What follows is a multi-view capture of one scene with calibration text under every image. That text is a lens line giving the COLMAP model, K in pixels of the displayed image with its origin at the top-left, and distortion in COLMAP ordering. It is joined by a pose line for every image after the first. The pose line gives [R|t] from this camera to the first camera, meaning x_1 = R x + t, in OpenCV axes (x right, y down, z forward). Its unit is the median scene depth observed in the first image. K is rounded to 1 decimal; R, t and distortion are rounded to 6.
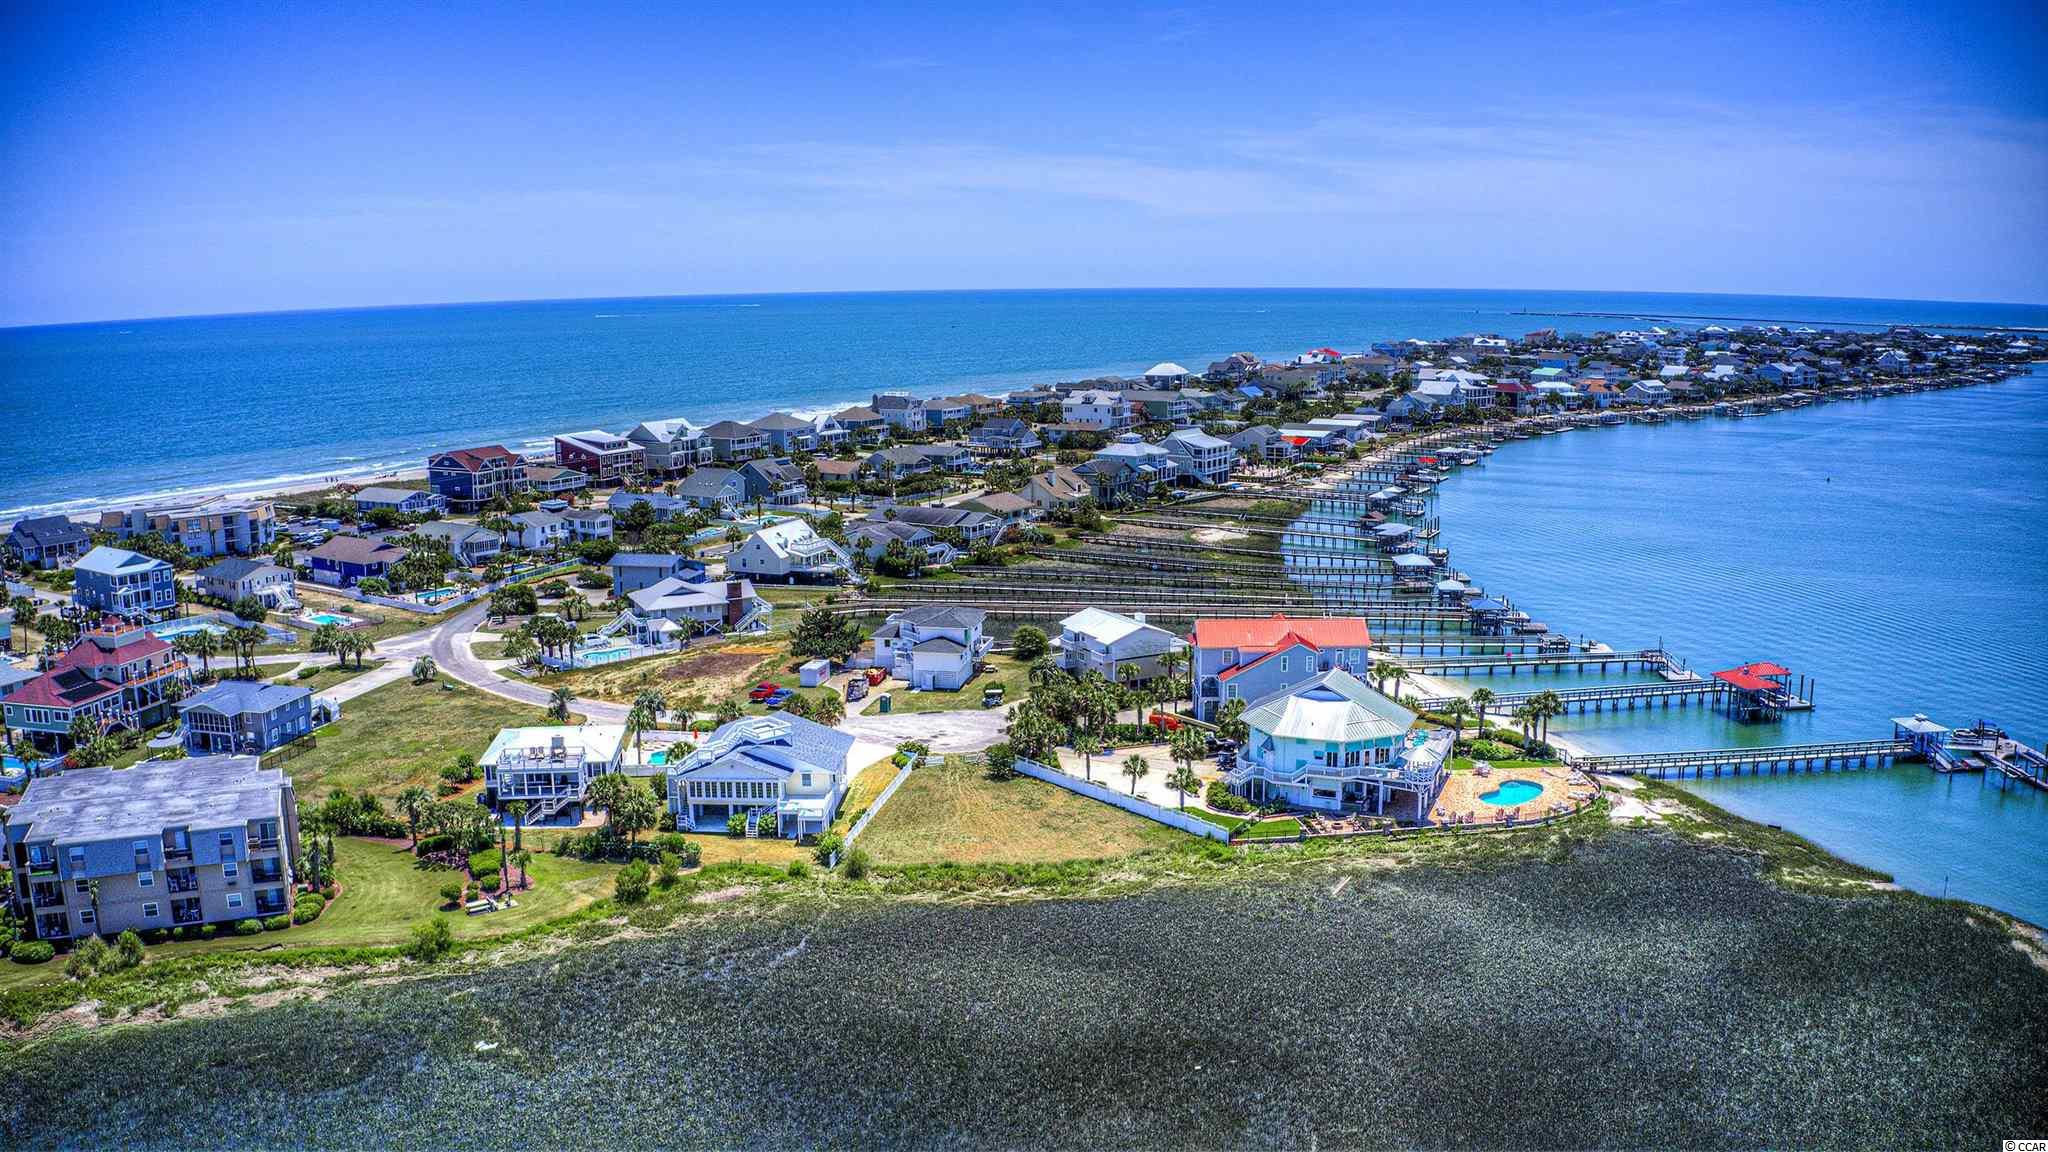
lens RADIAL K [[1566.0, 0, 1031.1], [0, 1566.0, 568.5], [0, 0, 1]] dist [-0.183827, 0.001531]
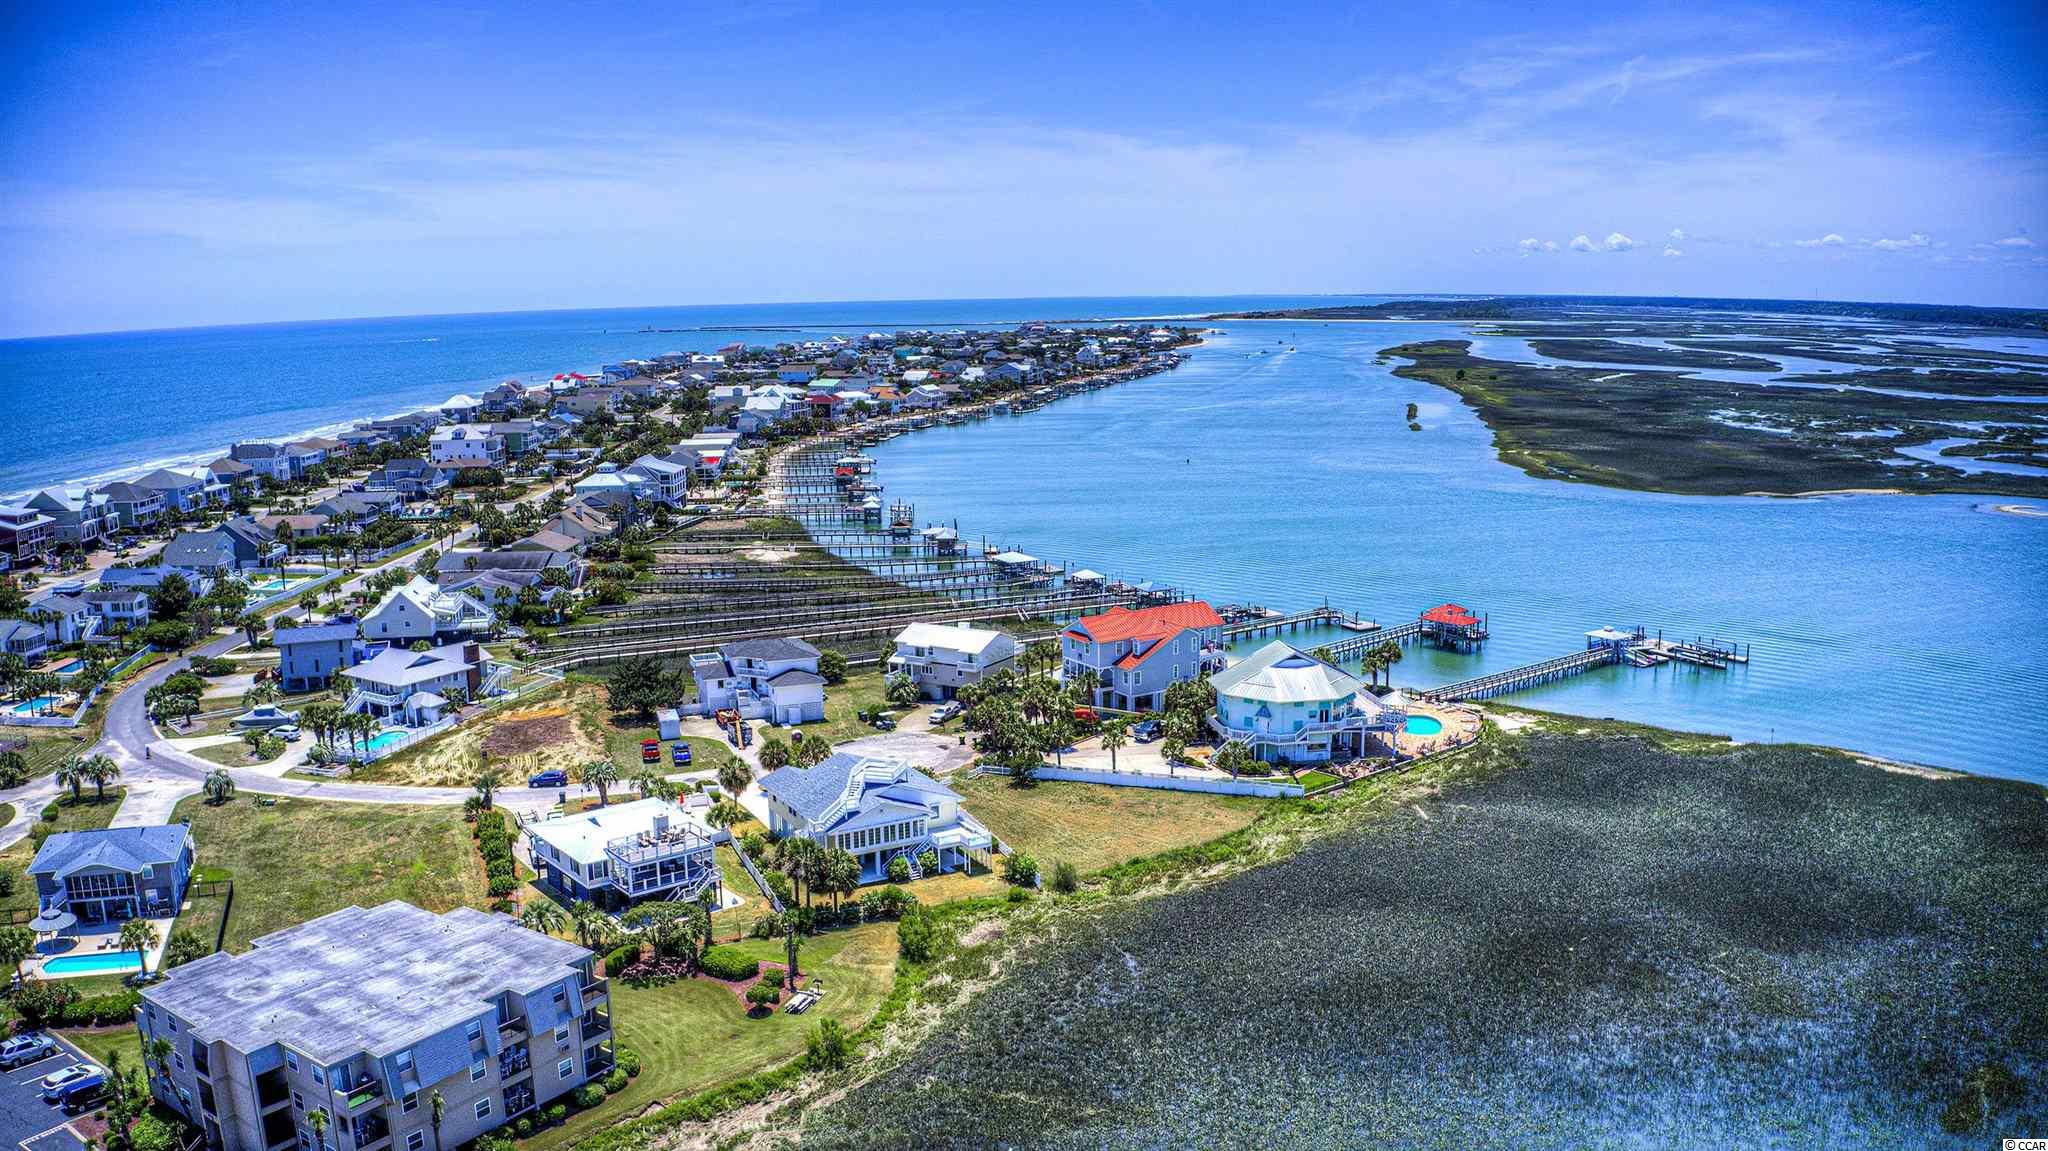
lens RADIAL K [[1566.0, 0, 1029.0], [0, 1566.0, 571.3], [0, 0, 1]] dist [-0.183827, 0.001531]
pose [[0.850606, -0.093872, 0.517356, -0.318080], [0.099787, 0.994873, 0.016453, -0.013221], [-0.516248, 0.037630, 0.855612, 0.070260]]
